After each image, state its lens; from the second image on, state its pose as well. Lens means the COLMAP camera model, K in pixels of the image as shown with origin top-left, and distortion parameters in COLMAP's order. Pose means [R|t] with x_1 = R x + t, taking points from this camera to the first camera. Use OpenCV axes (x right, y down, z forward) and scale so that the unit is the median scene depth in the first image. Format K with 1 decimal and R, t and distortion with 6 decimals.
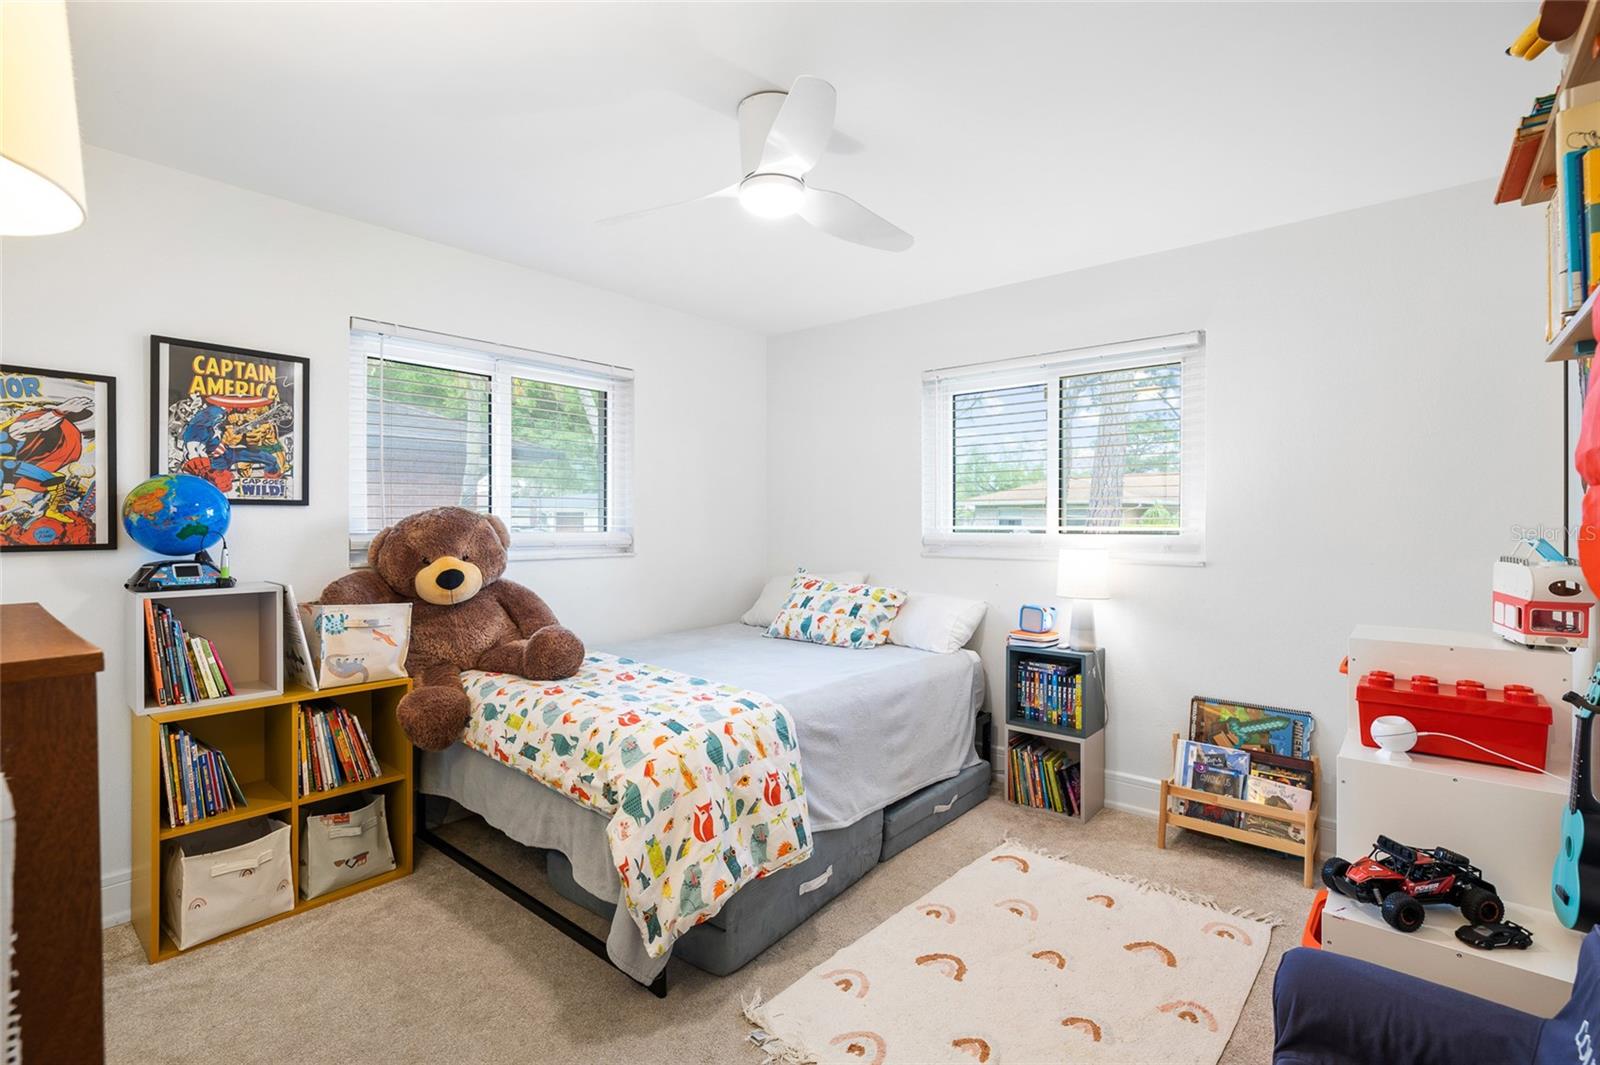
lens RADIAL K [[728.9, 0, 799.2], [0, 728.9, 522.3], [0, 0, 1]] dist [-0.000984, -0.000376]
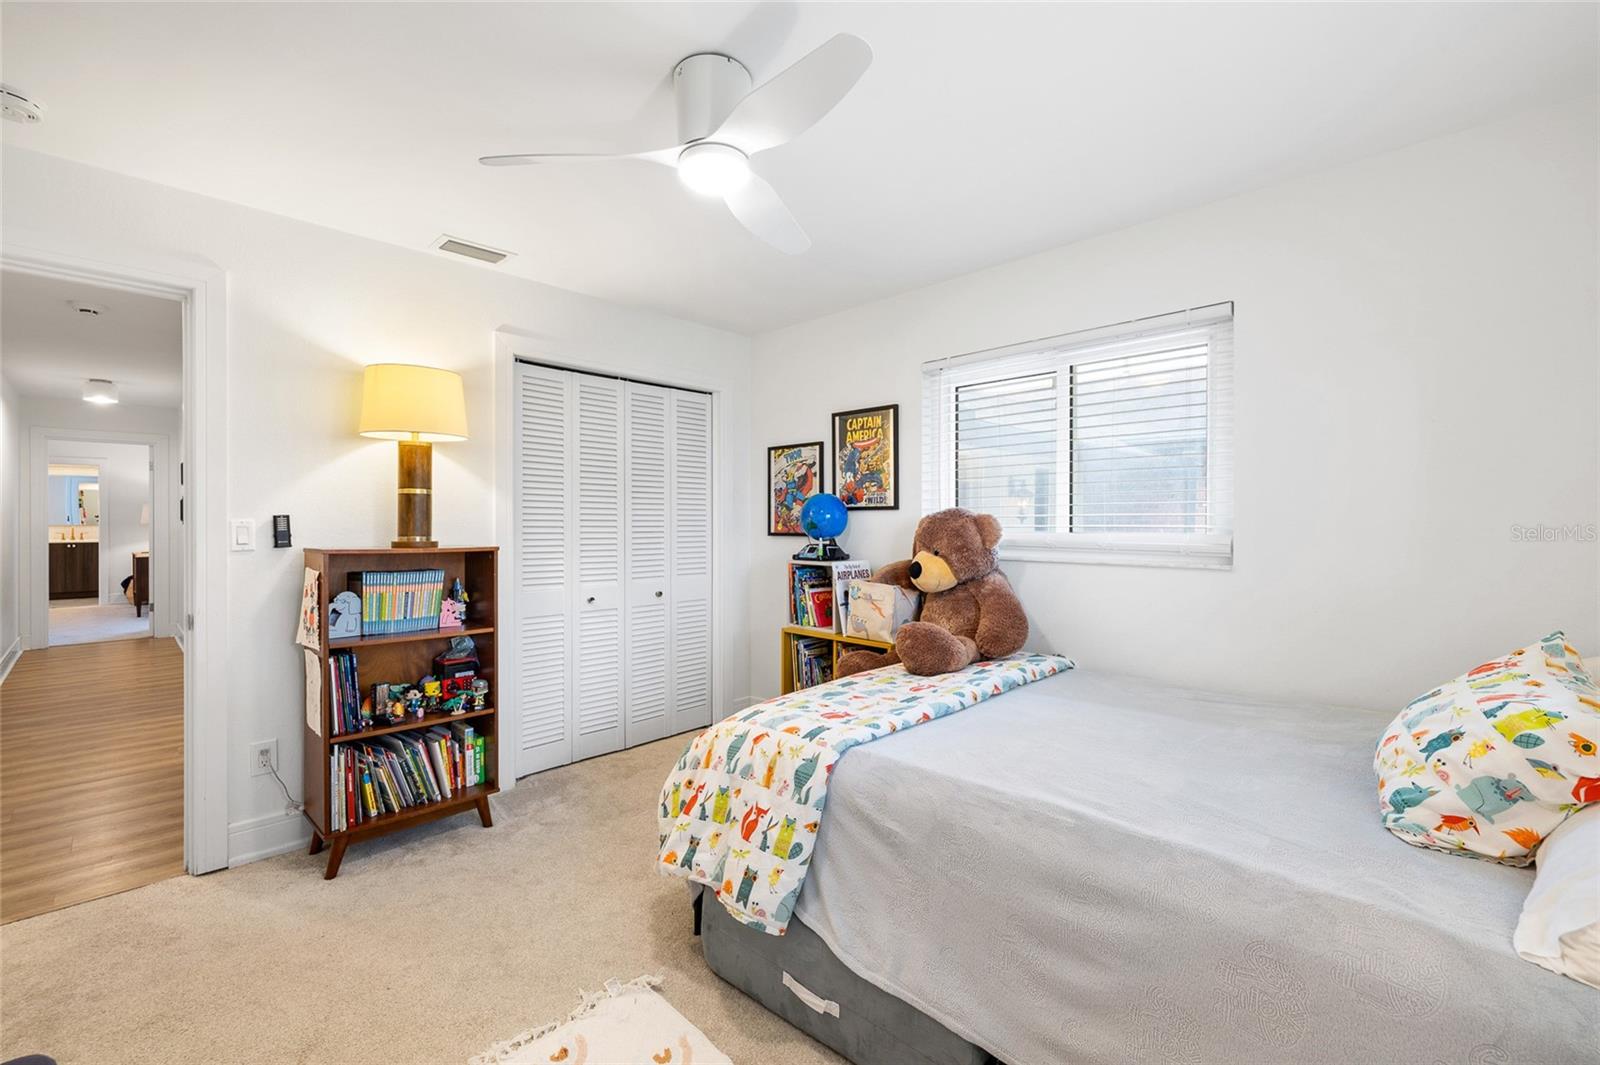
lens RADIAL K [[680.6, 0, 808.2], [0, 680.6, 532.3], [0, 0, 1]] dist [-0.006160, 0.001565]
pose [[-0.077103, 0.010462, -0.996968, 0.700153], [-0.005823, 0.999923, 0.010944, 0.007499], [0.997006, 0.006650, -0.077036, 1.026118]]
